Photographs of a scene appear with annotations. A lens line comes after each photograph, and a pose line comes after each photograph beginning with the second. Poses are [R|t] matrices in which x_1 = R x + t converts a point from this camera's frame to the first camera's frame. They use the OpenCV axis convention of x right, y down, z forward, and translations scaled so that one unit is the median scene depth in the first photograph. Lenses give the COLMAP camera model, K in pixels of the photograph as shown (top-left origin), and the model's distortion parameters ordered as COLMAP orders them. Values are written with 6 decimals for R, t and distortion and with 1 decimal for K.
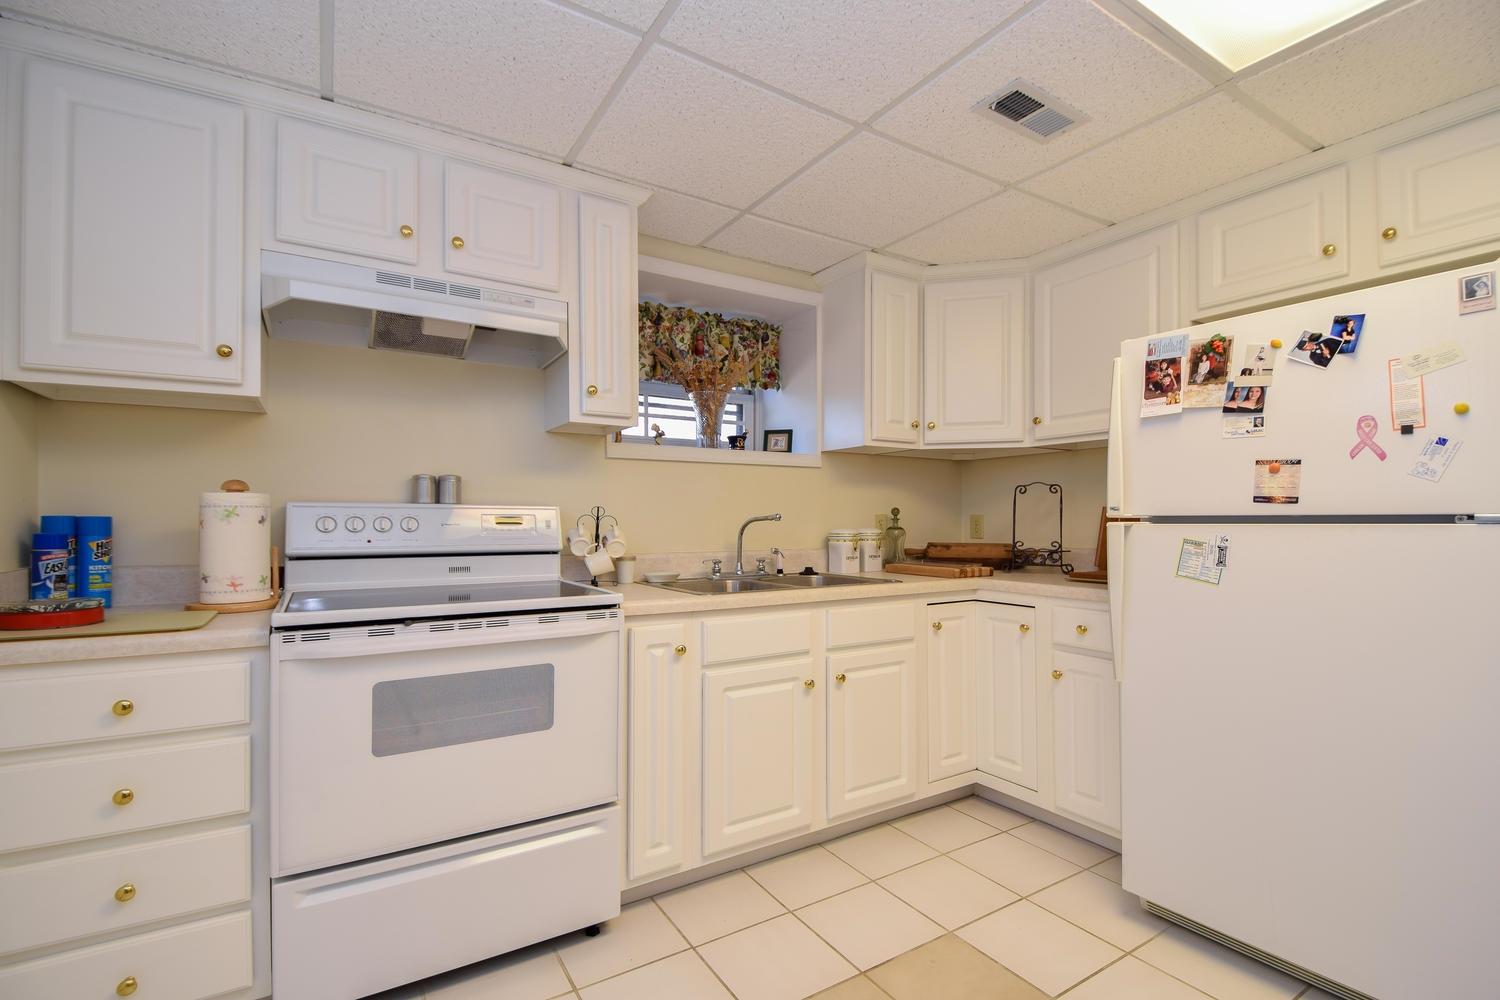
lens RADIAL K [[675.7, 0, 750.6], [0, 675.7, 514.8], [0, 0, 1]] dist [0.037926, -0.025516]
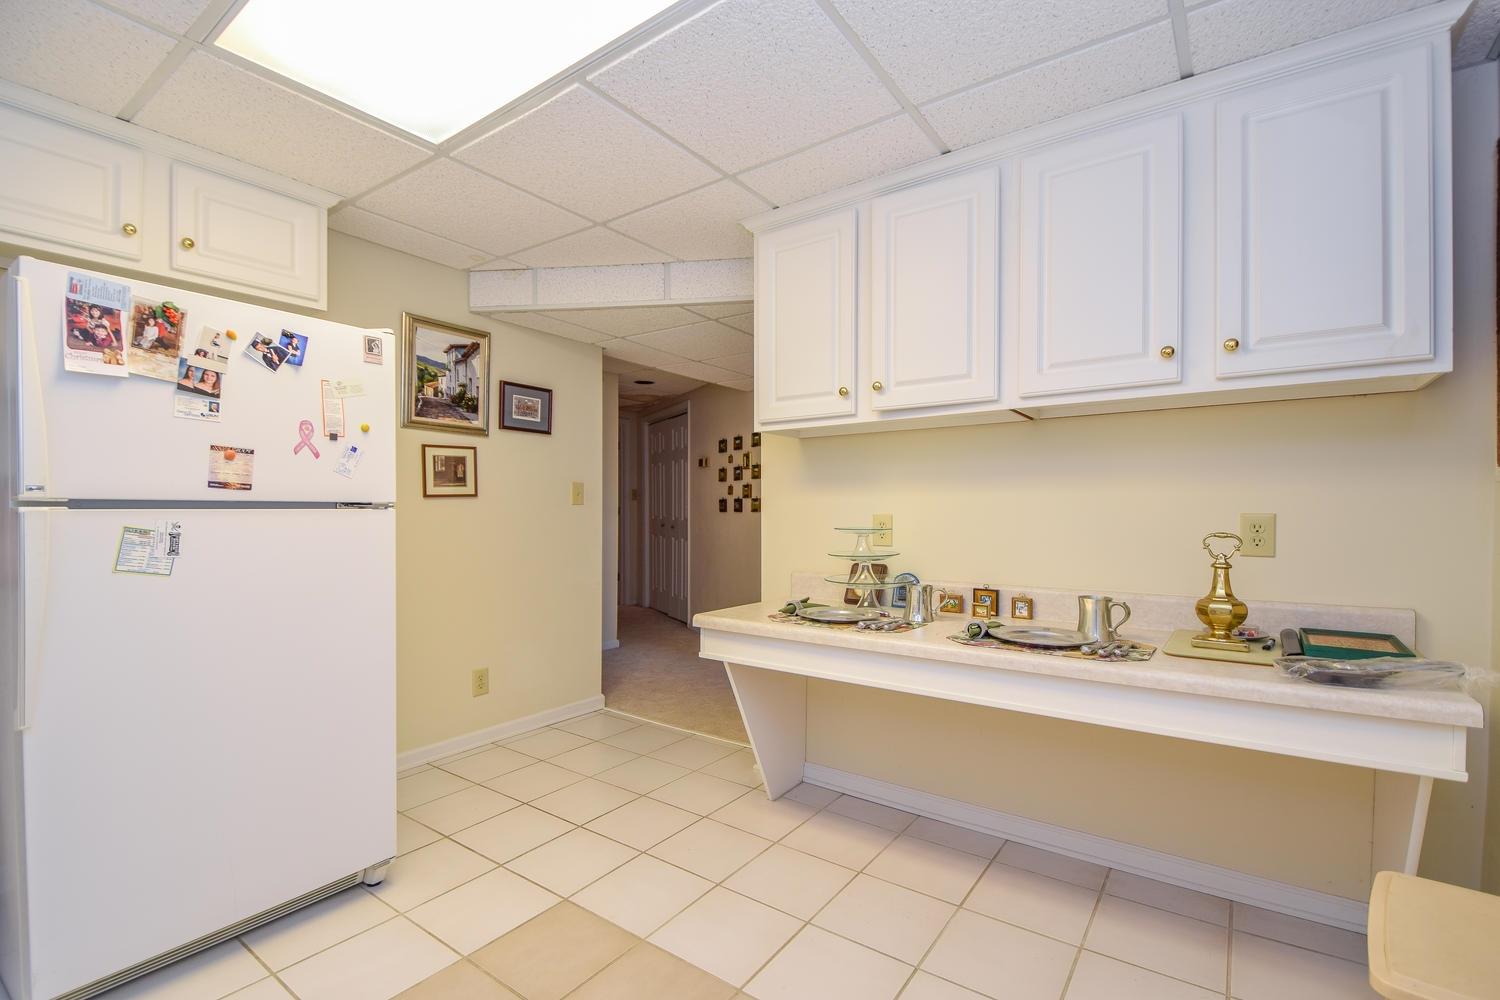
lens RADIAL K [[675.7, 0, 750.6], [0, 675.7, 514.8], [0, 0, 1]] dist [0.037926, -0.025516]
pose [[-0.371357, -0.008576, 0.928451, -0.465491], [-0.010510, 0.999932, 0.005033, 0.008066], [-0.928431, -0.007889, -0.371422, 0.628633]]
